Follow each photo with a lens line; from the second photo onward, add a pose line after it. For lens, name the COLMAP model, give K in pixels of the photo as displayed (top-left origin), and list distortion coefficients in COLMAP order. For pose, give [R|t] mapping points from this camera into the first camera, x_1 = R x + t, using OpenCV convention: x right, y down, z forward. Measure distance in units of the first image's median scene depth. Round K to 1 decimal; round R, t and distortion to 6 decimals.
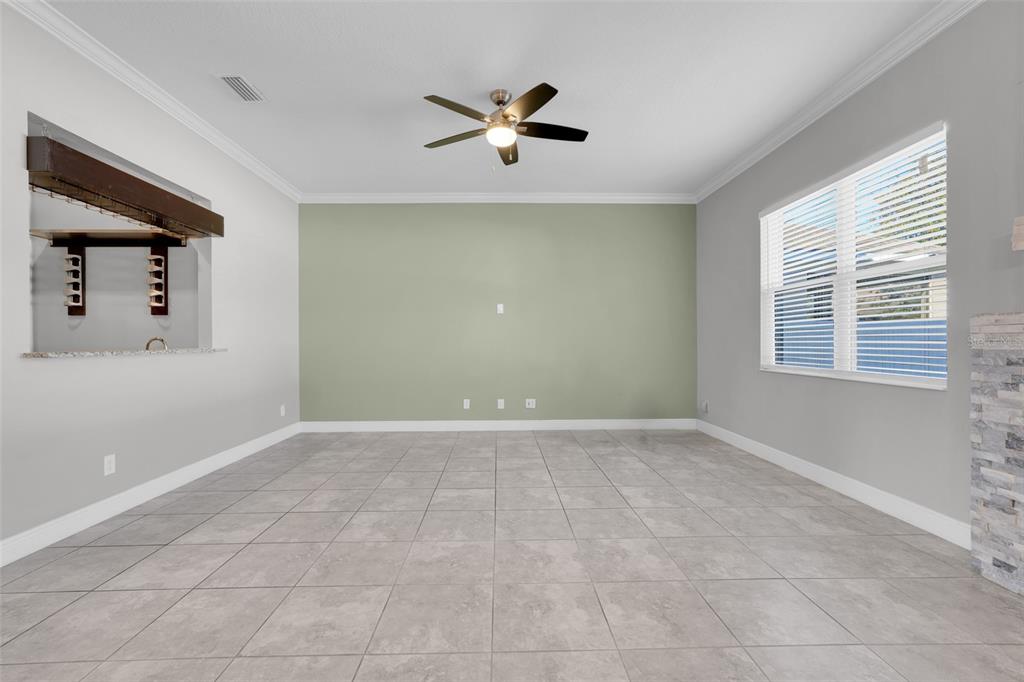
lens RADIAL K [[443.8, 0, 507.1], [0, 443.8, 341.9], [0, 0, 1]] dist [-0.008256, 0.005118]
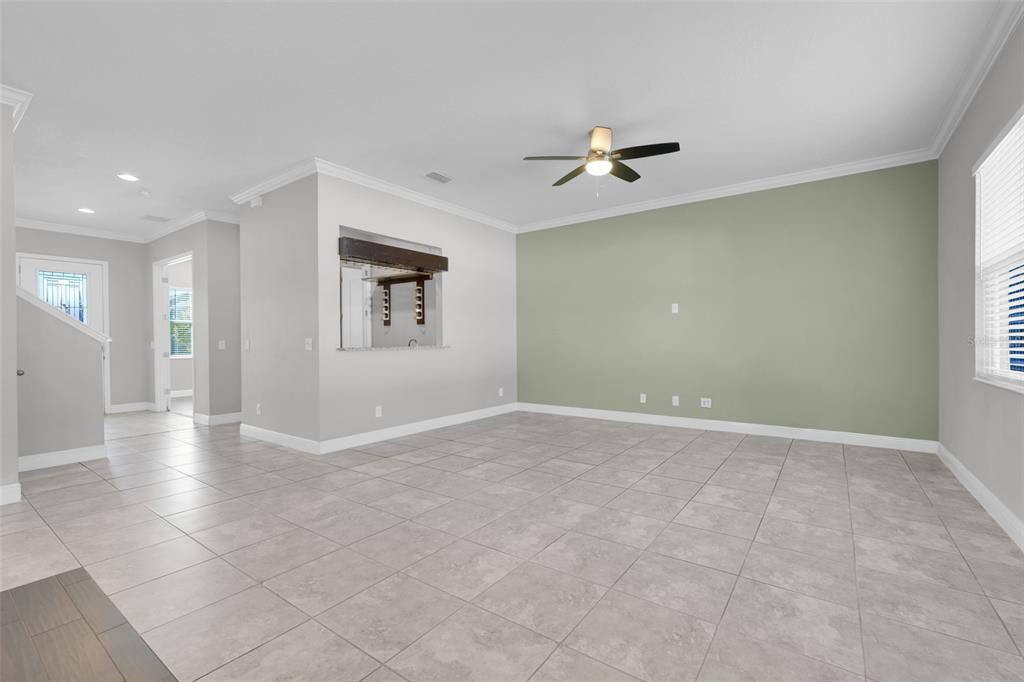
lens RADIAL K [[443.8, 0, 513.6], [0, 443.8, 339.5], [0, 0, 1]] dist [-0.008256, 0.005118]
pose [[0.800138, -0.002510, -0.599810, 0.499532], [0.003788, 0.999992, 0.000869, -0.008153], [0.599804, -0.002967, 0.800142, -0.077080]]
